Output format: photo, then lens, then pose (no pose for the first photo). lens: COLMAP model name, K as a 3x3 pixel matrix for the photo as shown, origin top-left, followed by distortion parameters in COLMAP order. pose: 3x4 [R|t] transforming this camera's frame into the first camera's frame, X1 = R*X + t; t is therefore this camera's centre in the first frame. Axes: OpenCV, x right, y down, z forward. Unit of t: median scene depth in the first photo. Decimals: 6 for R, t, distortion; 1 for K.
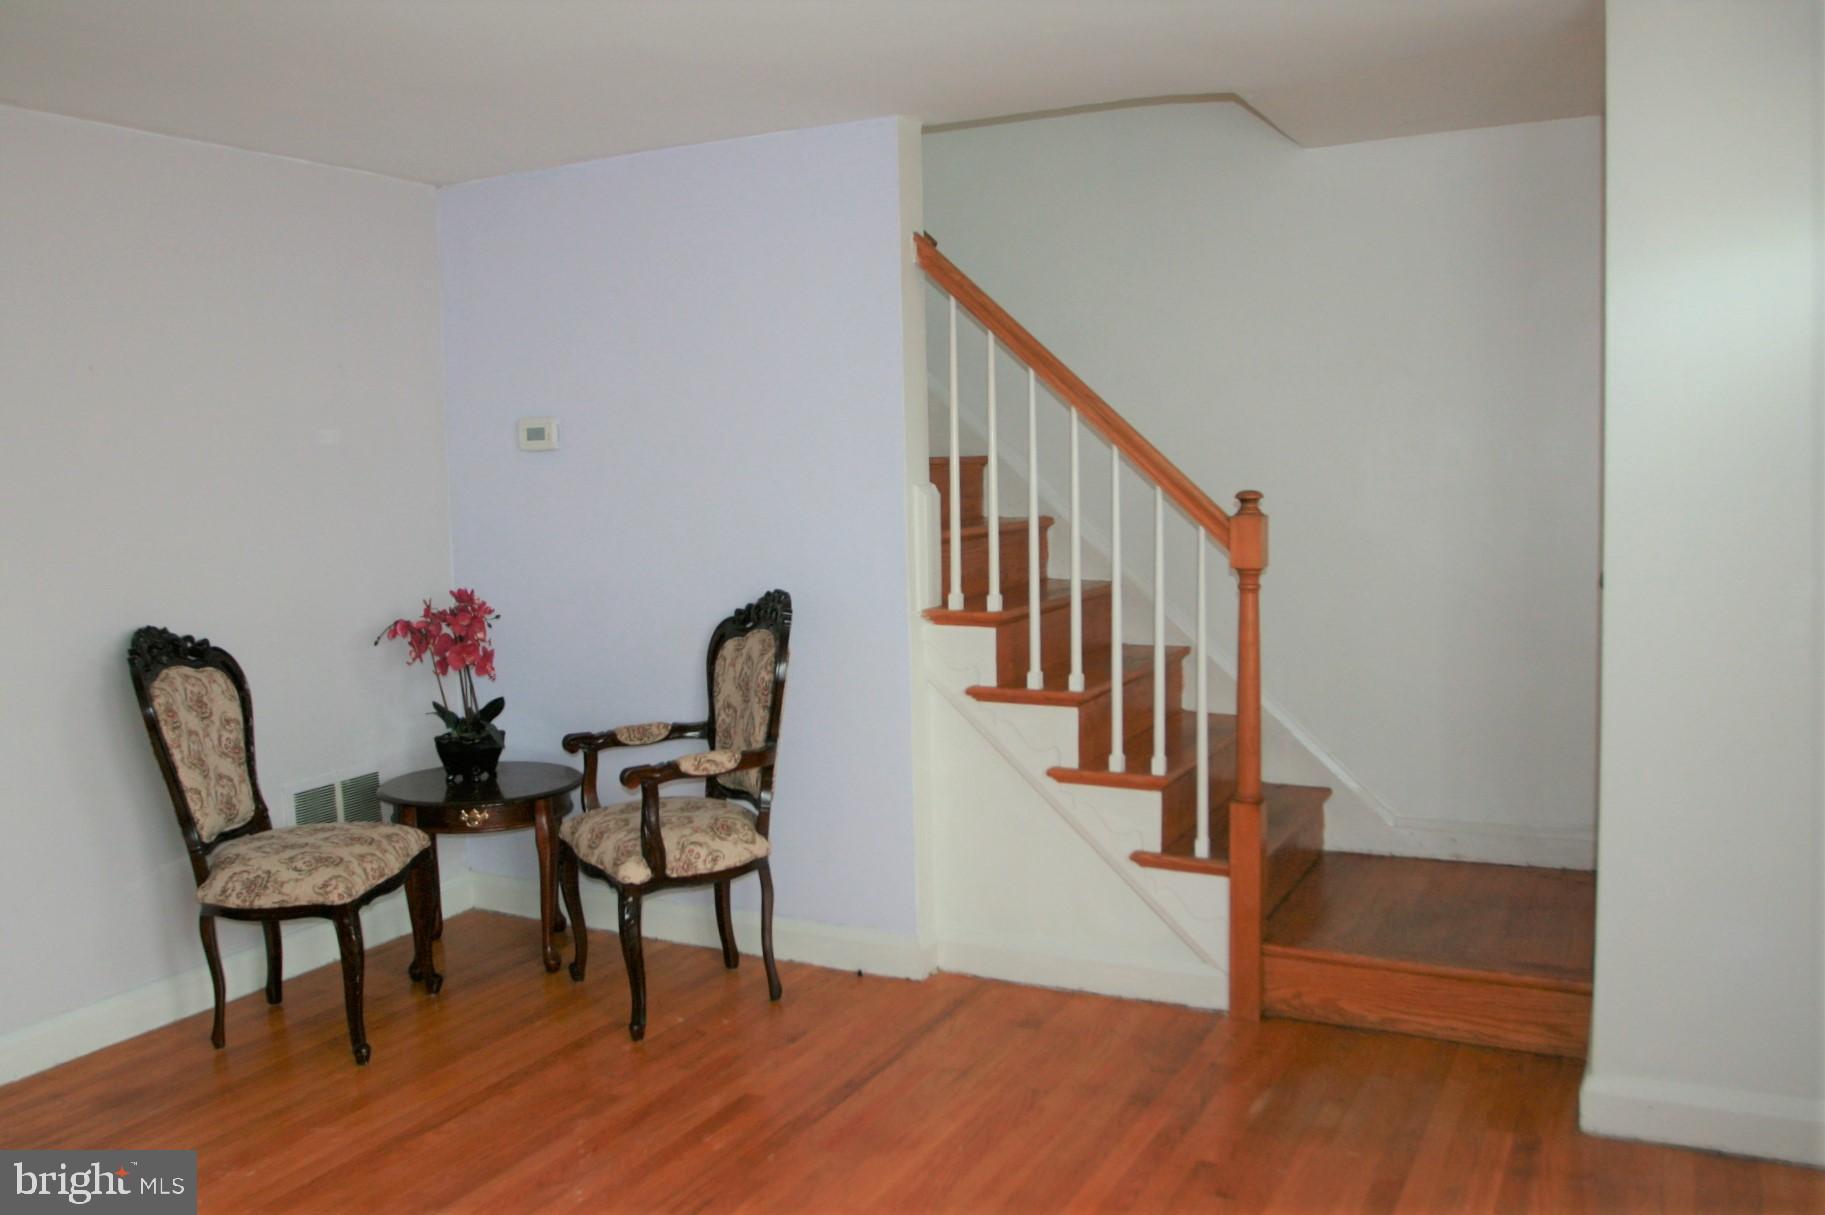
lens RADIAL K [[1420.5, 0, 913.4], [0, 1420.5, 605.8], [0, 0, 1]] dist [-0.092708, 0.060164]
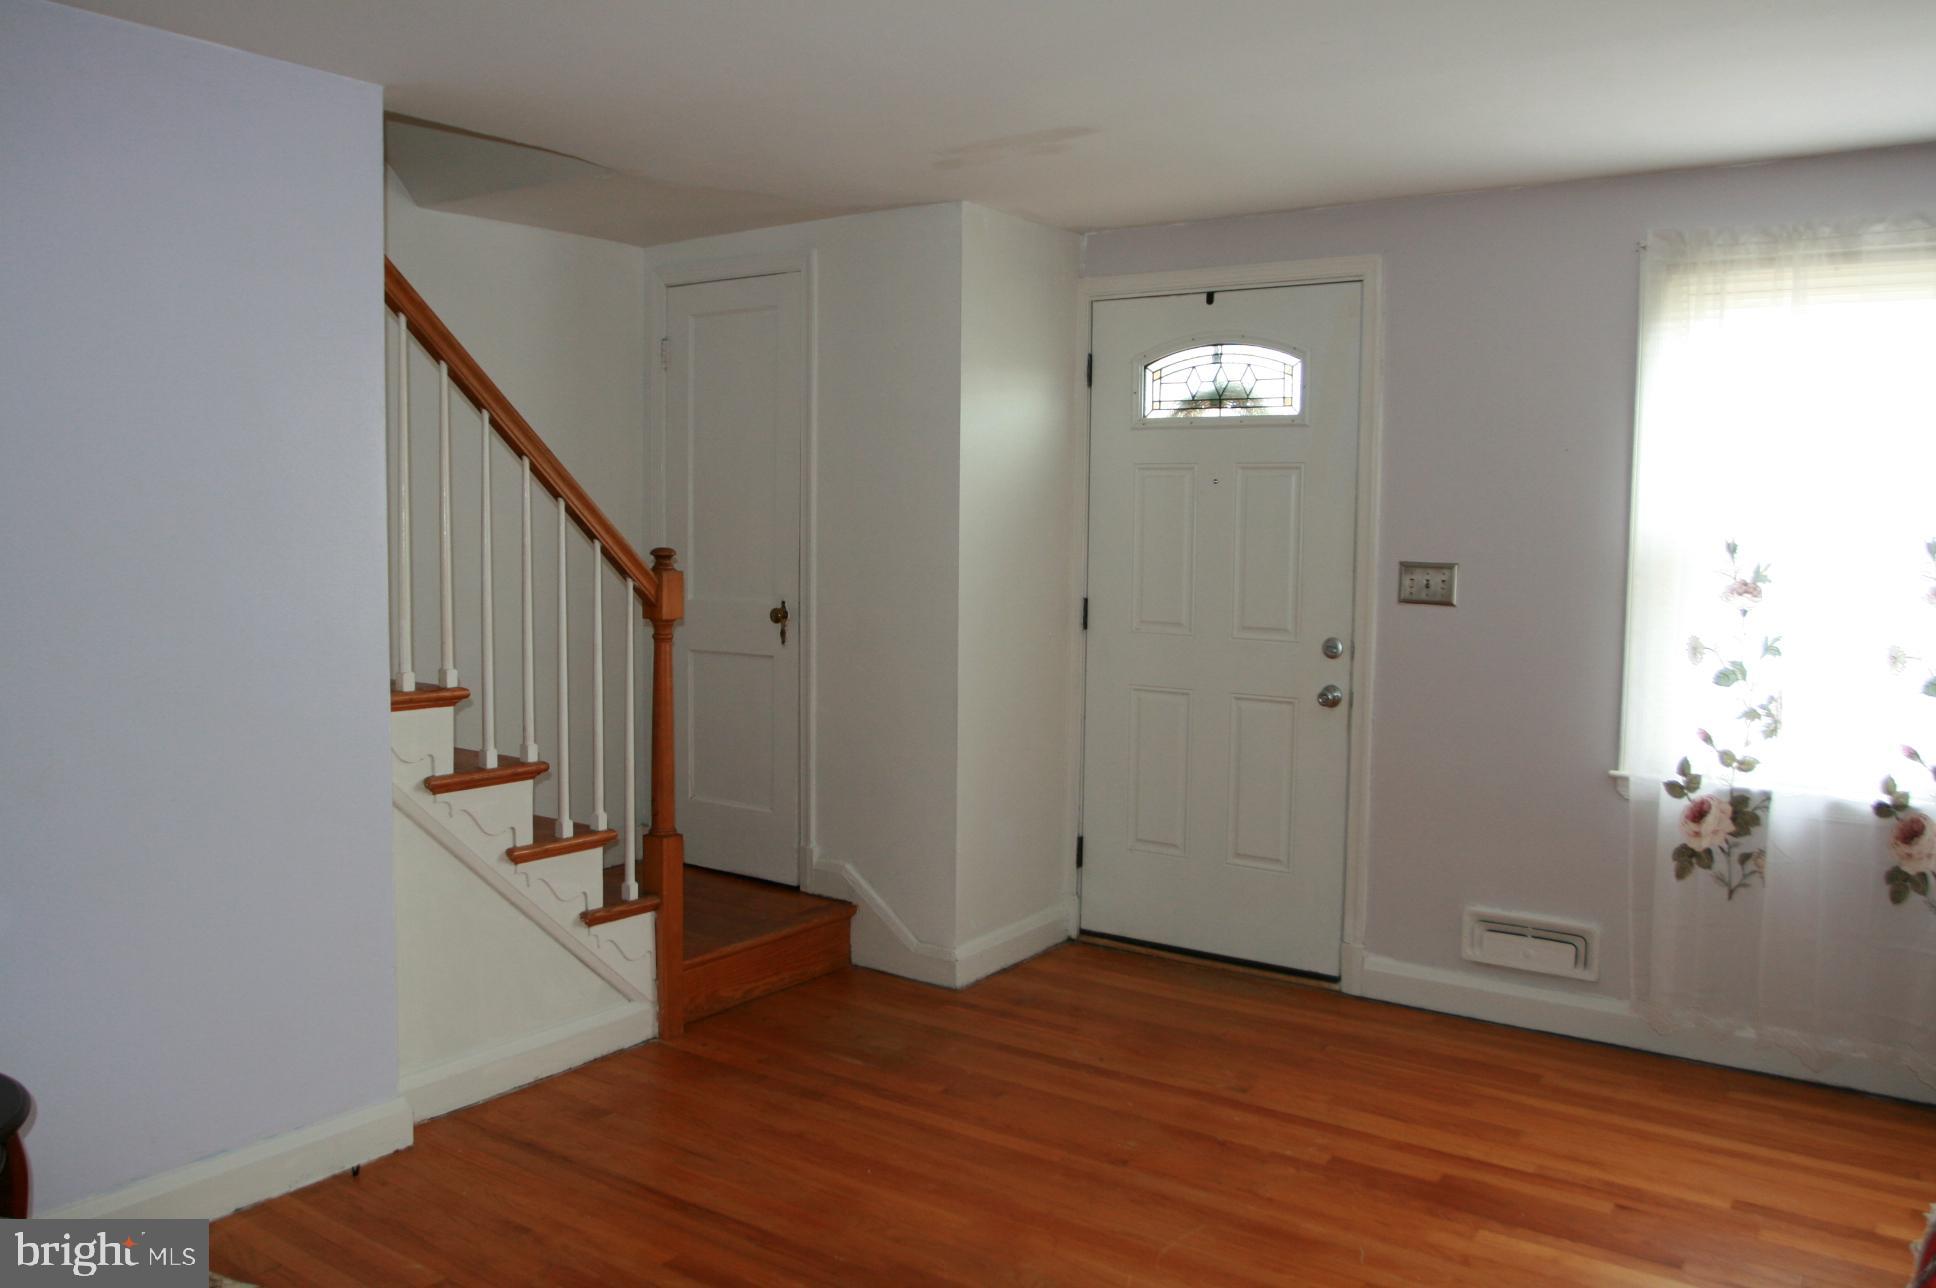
lens RADIAL K [[1506.9, 0, 972.0], [0, 1506.9, 641.5], [0, 0, 1]] dist [-0.092708, 0.060164]
pose [[0.129185, -0.061979, 0.989682, -0.853420], [0.049152, 0.997218, 0.056035, -0.061907], [-0.990402, 0.041406, 0.131872, 0.608173]]
